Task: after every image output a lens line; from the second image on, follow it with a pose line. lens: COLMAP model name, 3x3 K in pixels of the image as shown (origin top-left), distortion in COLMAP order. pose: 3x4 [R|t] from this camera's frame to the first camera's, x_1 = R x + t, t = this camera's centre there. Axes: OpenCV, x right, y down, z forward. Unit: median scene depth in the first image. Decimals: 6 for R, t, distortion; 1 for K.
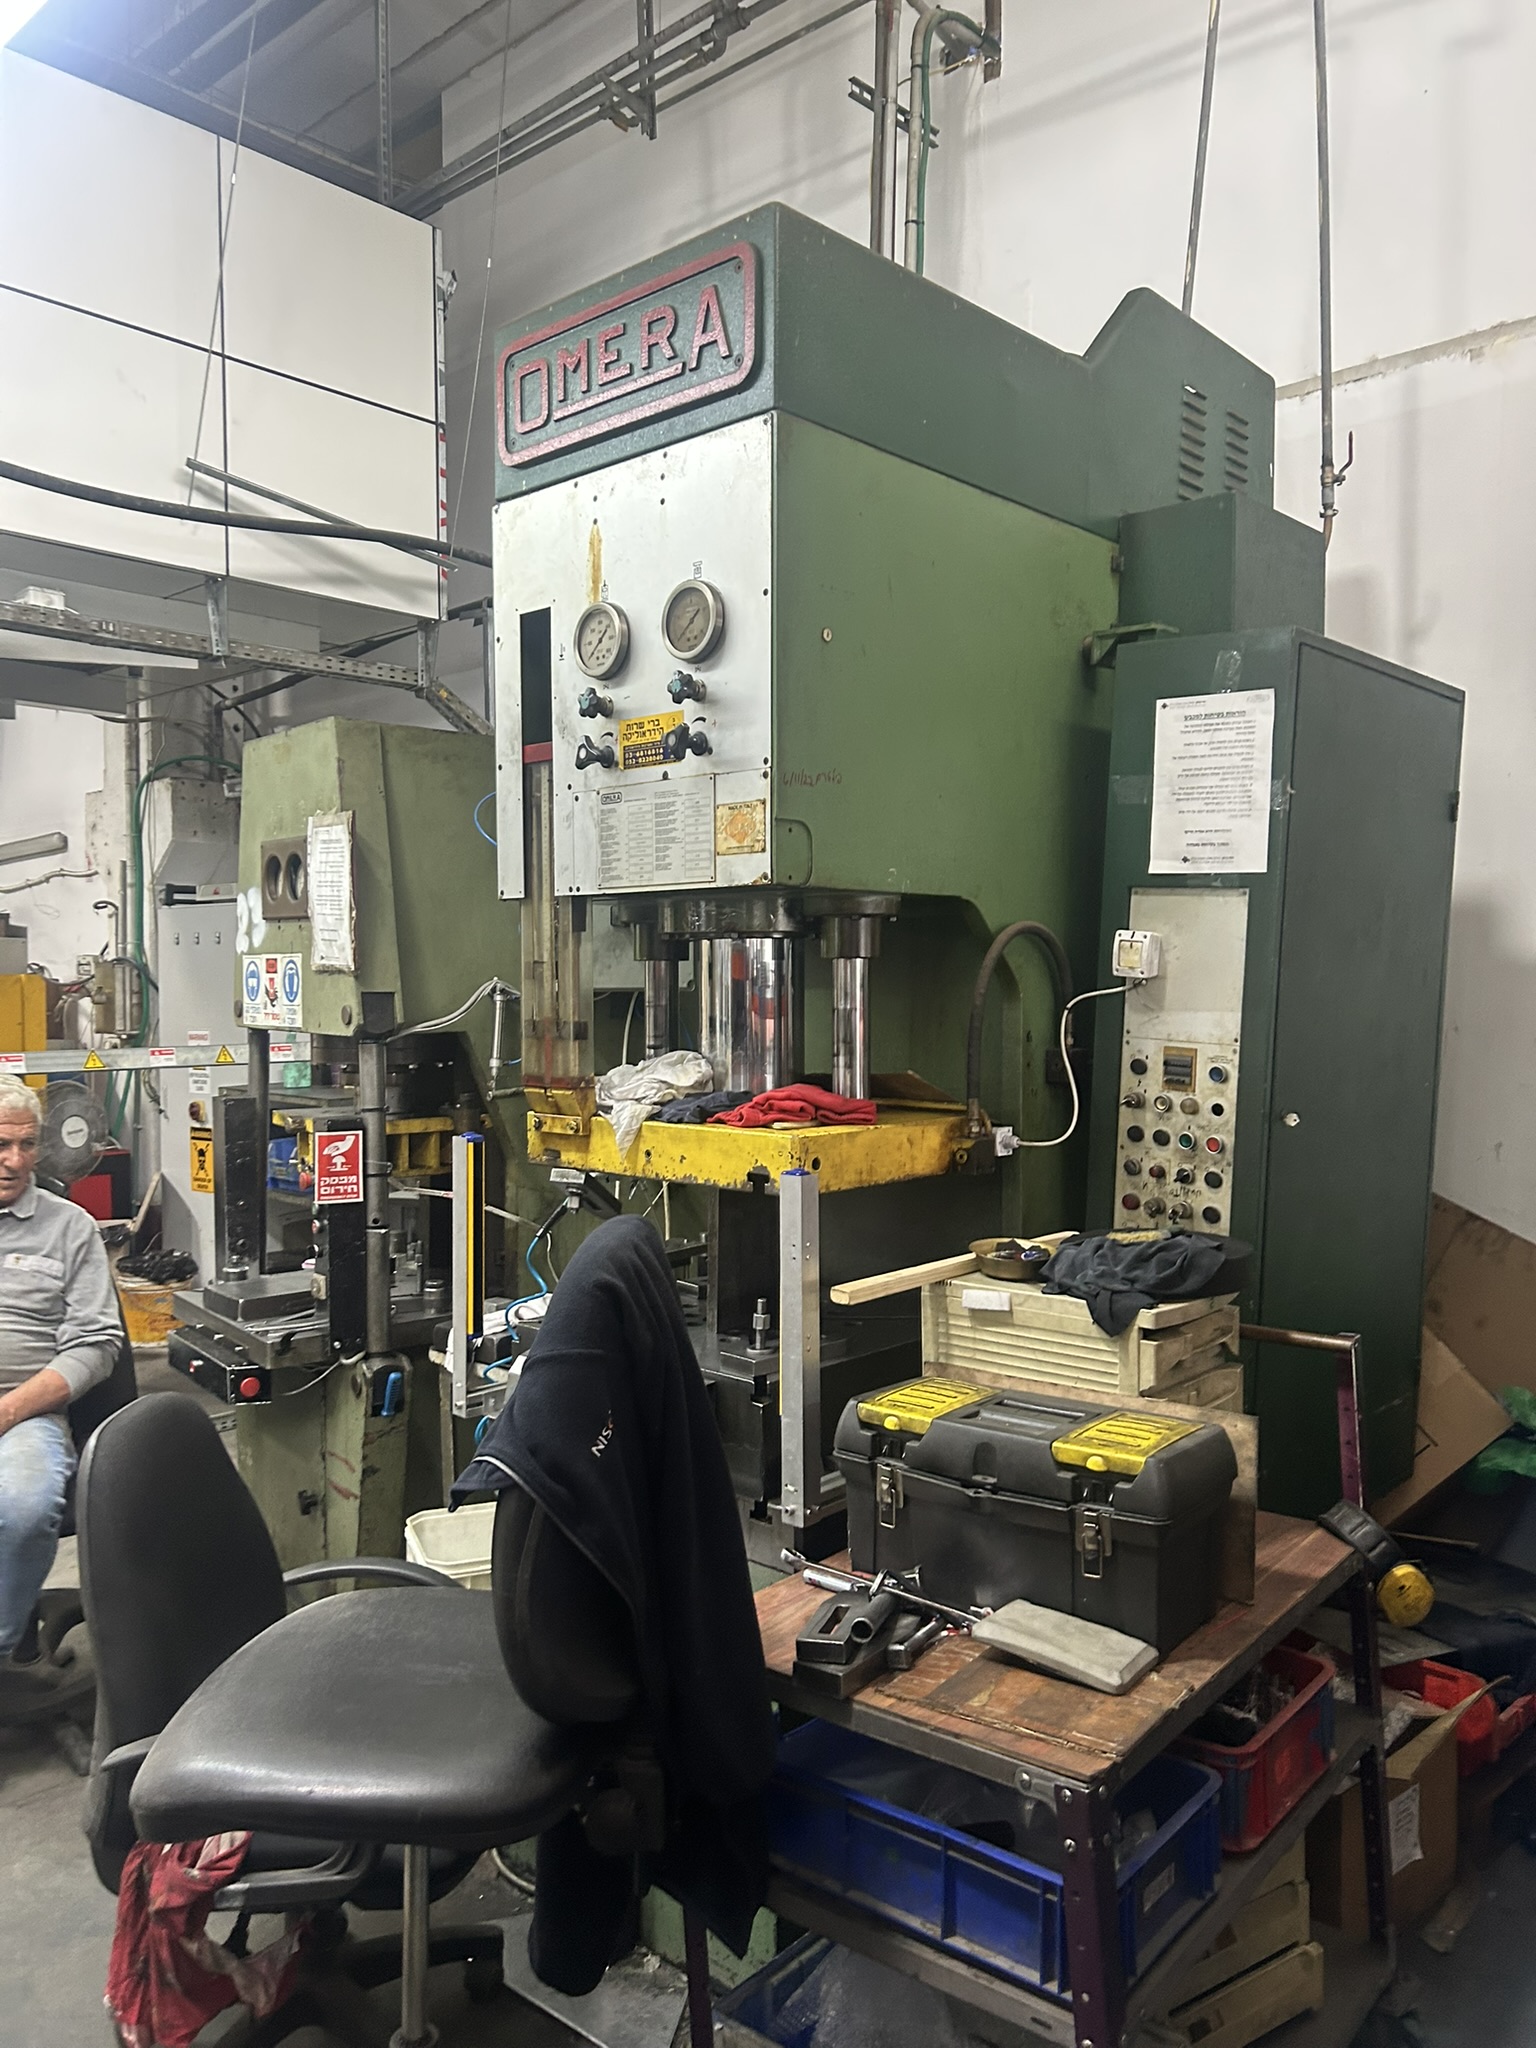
lens RADIAL K [[1542.7, 0, 767.7], [0, 1542.7, 1031.1], [0, 0, 1]] dist [0.022461, -0.007632]
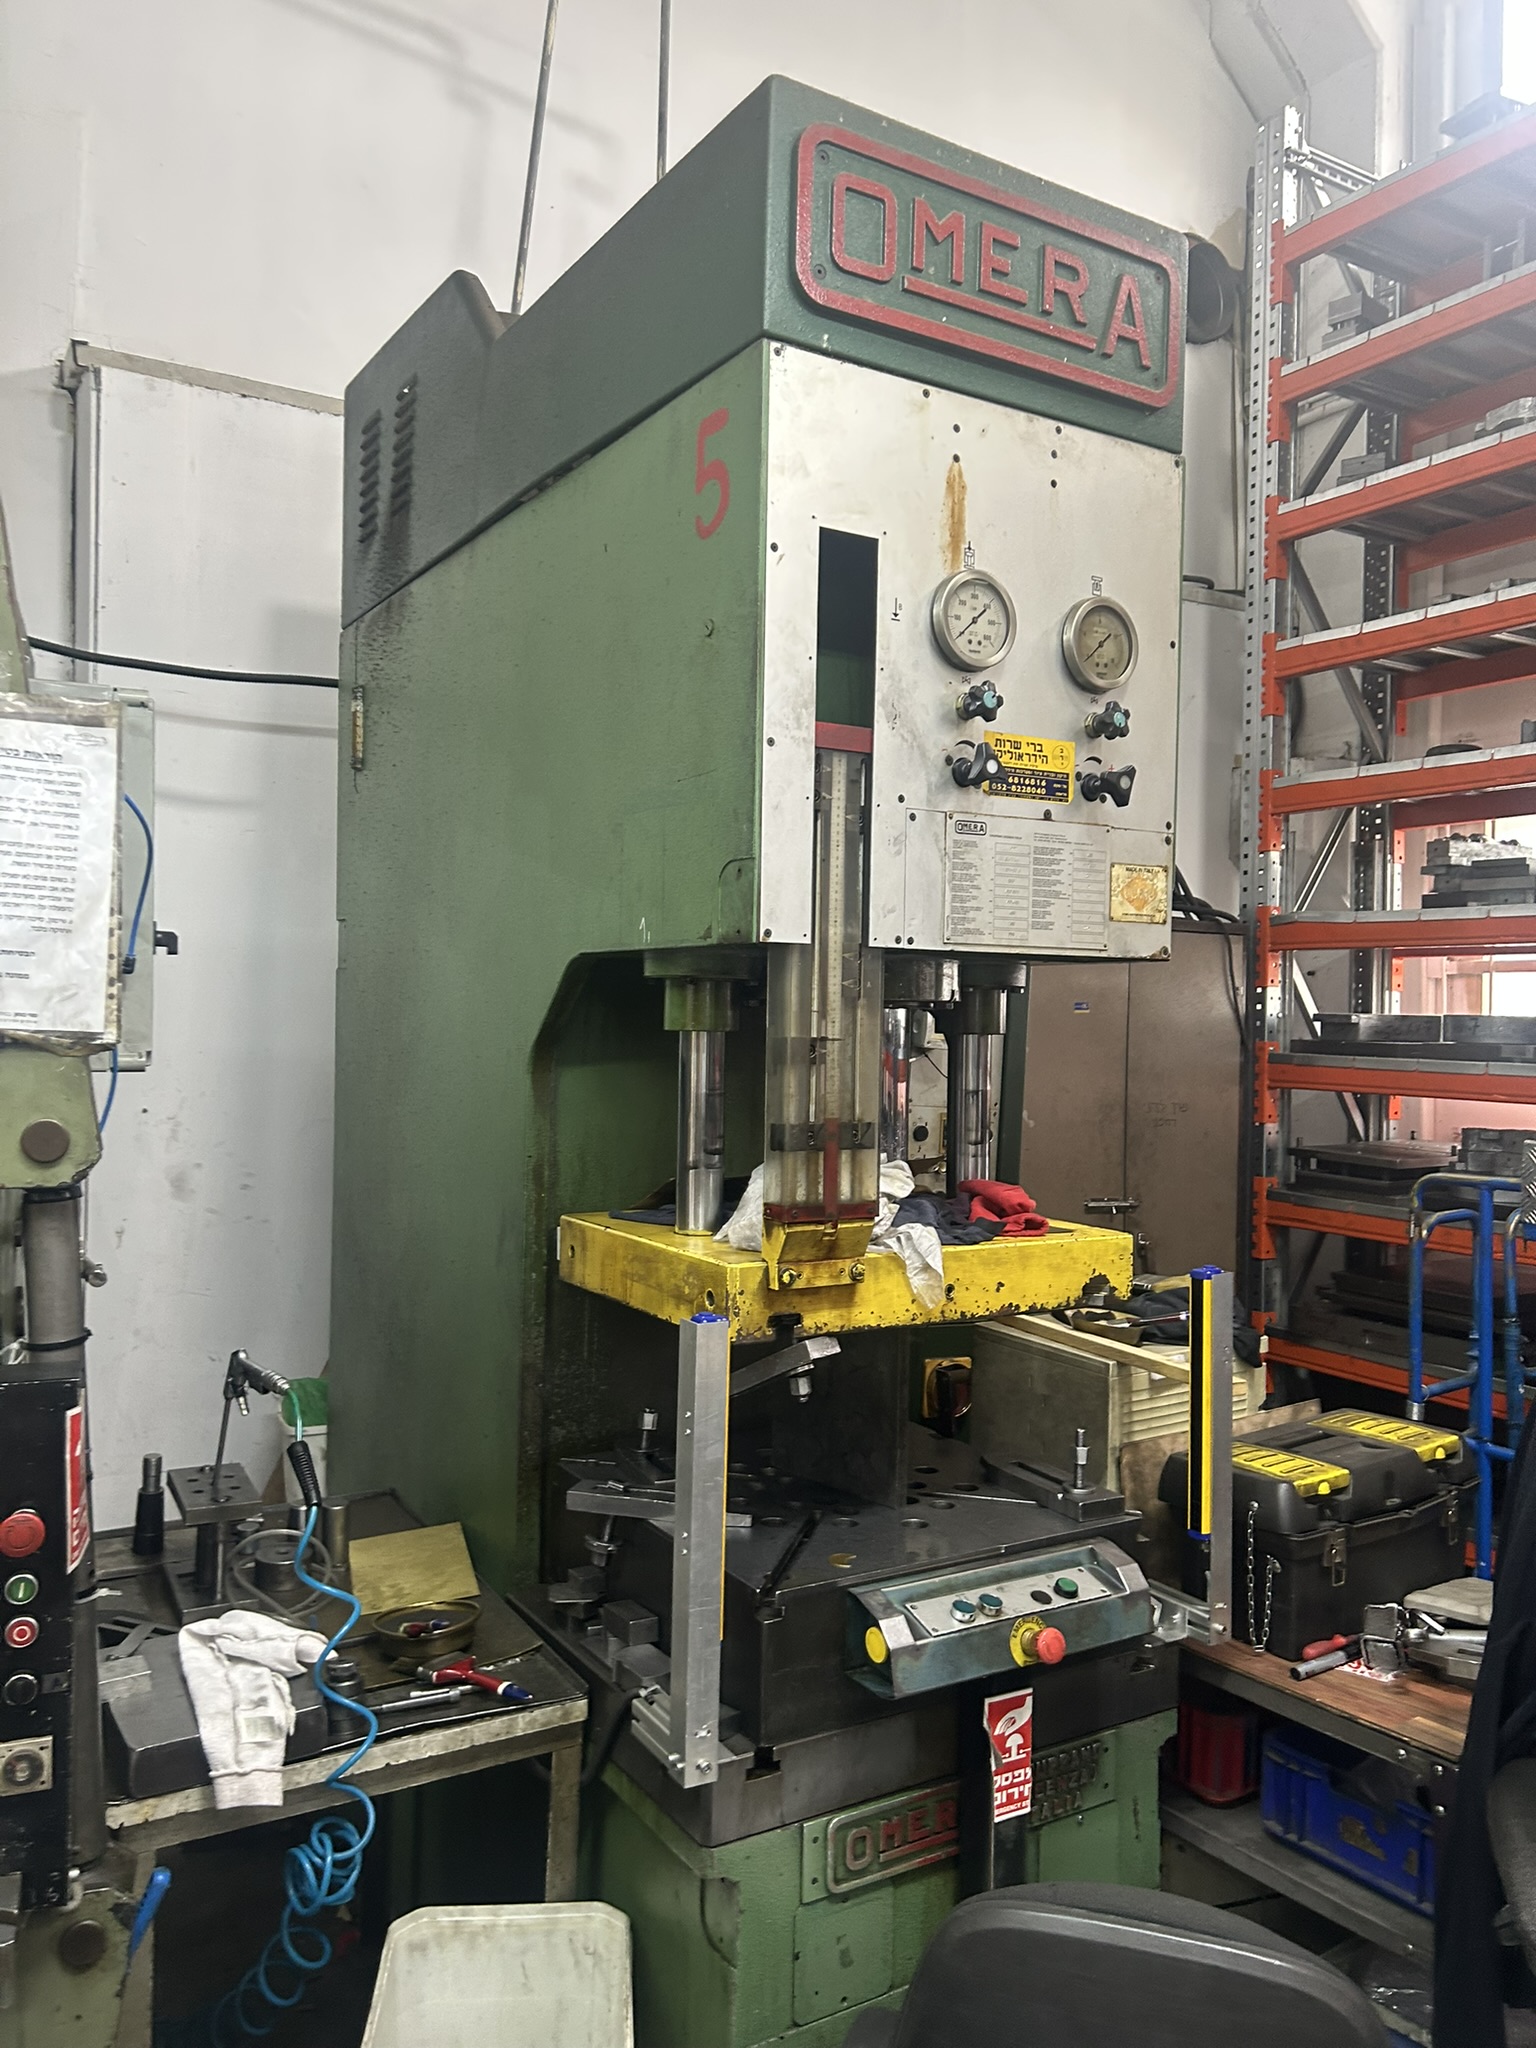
lens RADIAL K [[1542.7, 0, 767.2], [0, 1542.7, 1014.1], [0, 0, 1]] dist [0.022461, -0.007632]
pose [[0.279189, 0.007632, 0.960206, -0.875619], [0.020130, 0.999702, -0.013799, -0.050789], [-0.960025, 0.023181, 0.278953, 0.899798]]
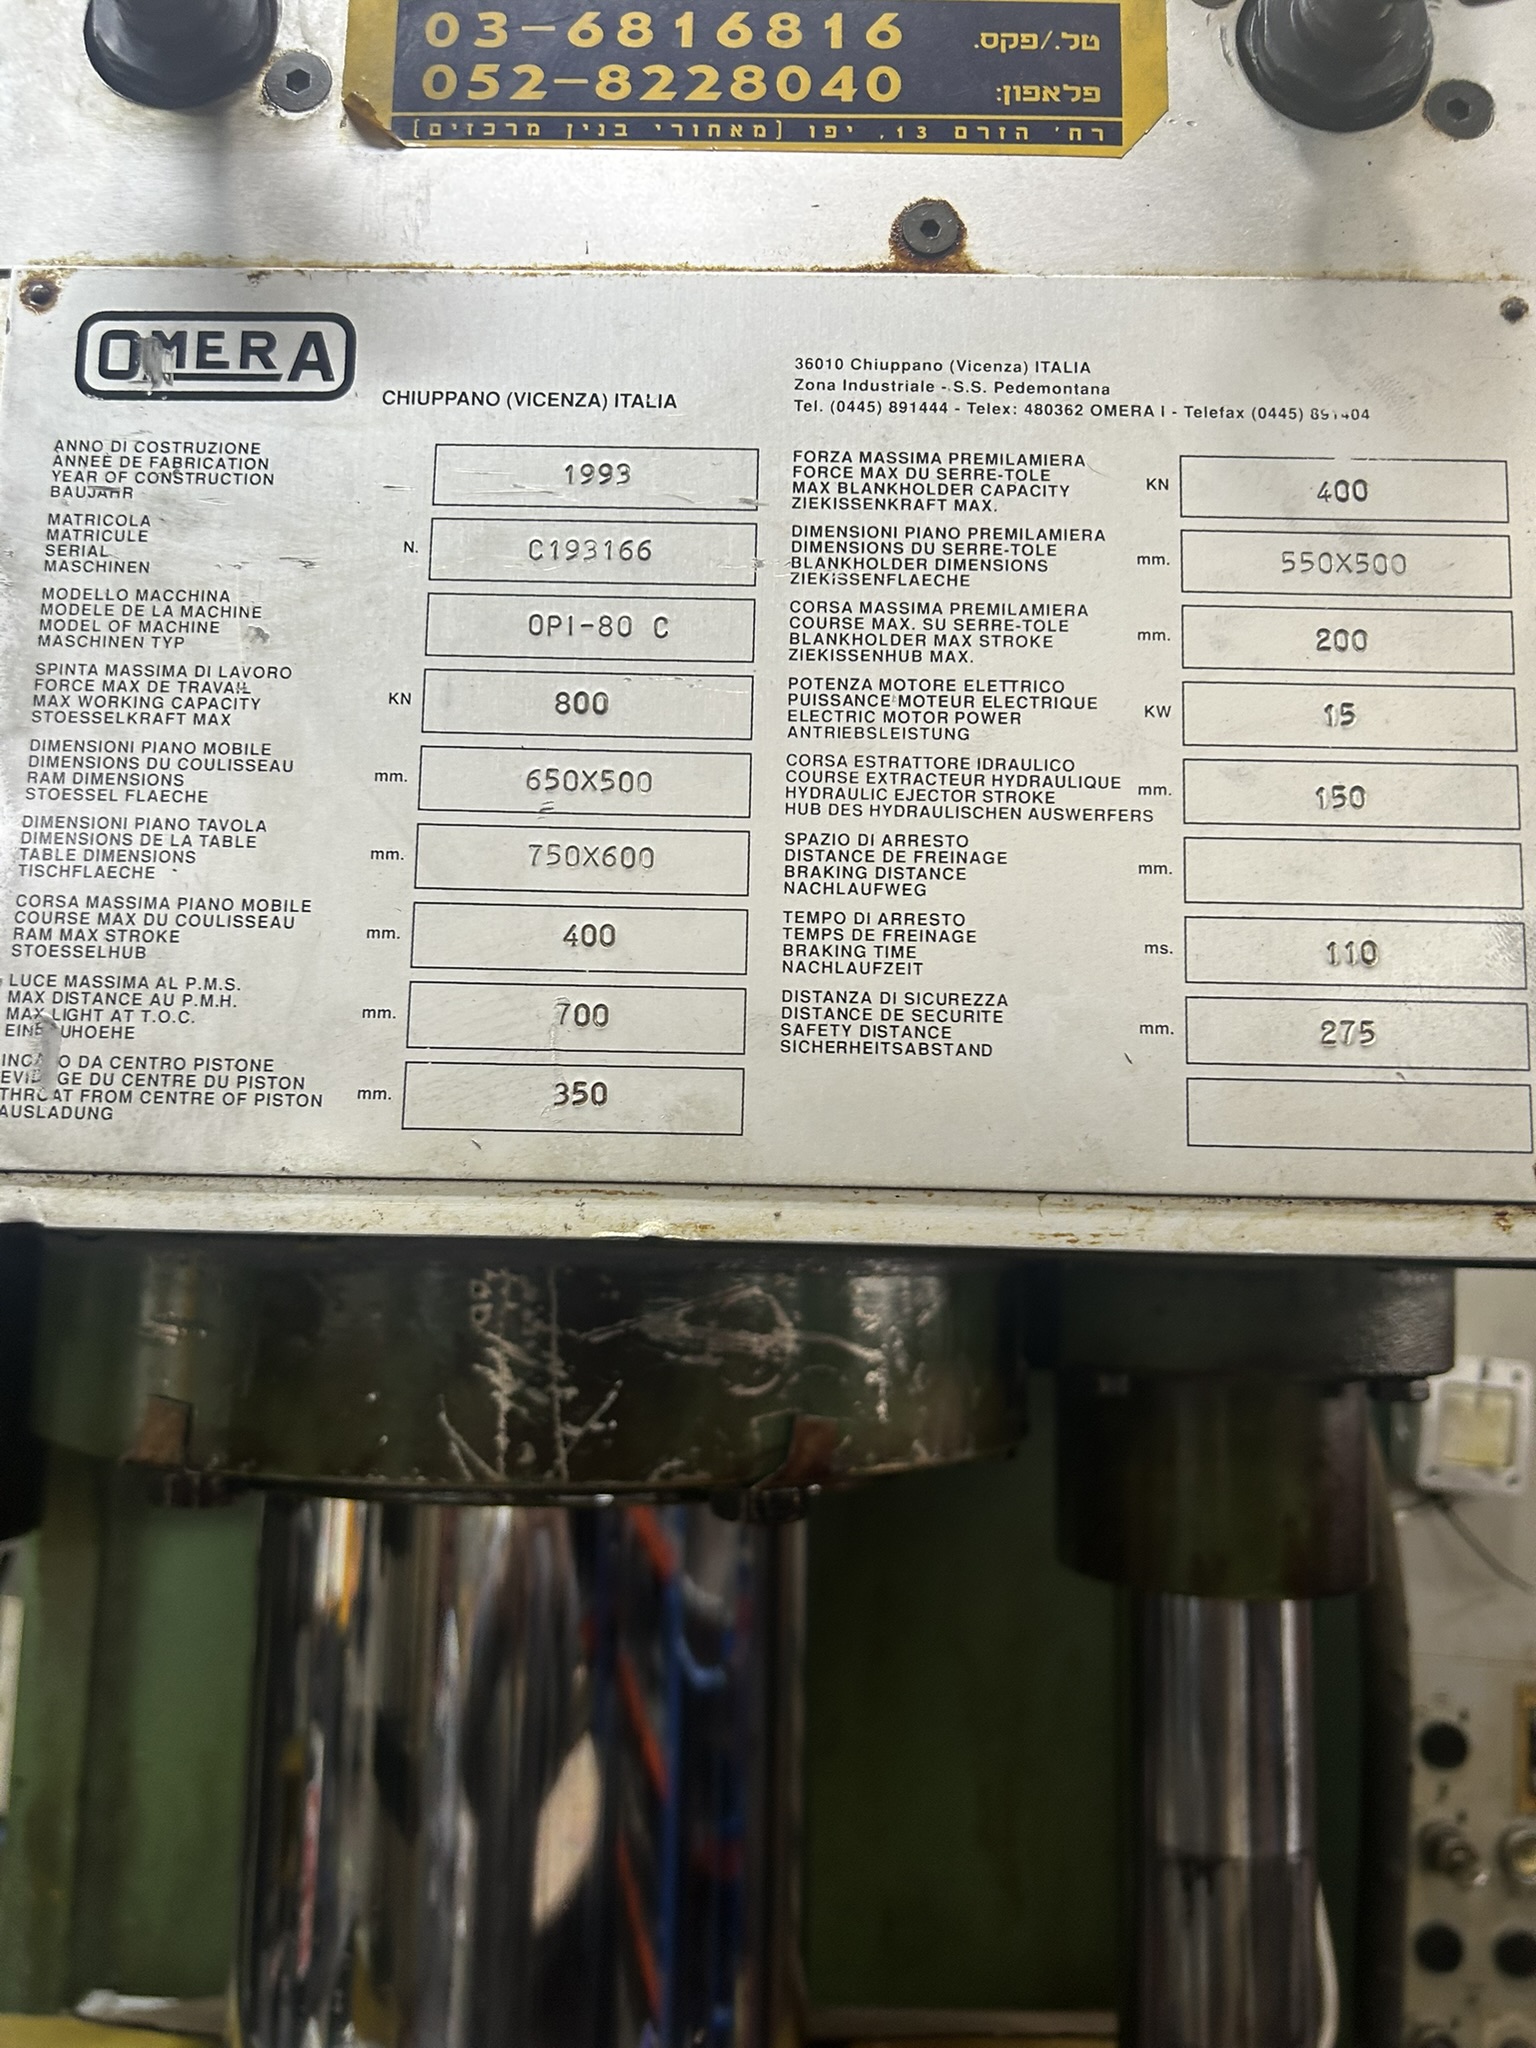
lens RADIAL K [[1542.7, 0, 776.2], [0, 1542.7, 1025.7], [0, 0, 1]] dist [0.022461, -0.007632]
pose [[0.740939, 0.114528, 0.661734, -0.140951], [-0.000732, 0.985488, -0.169741, -0.087071], [-0.671571, 0.125283, 0.730271, 0.914173]]
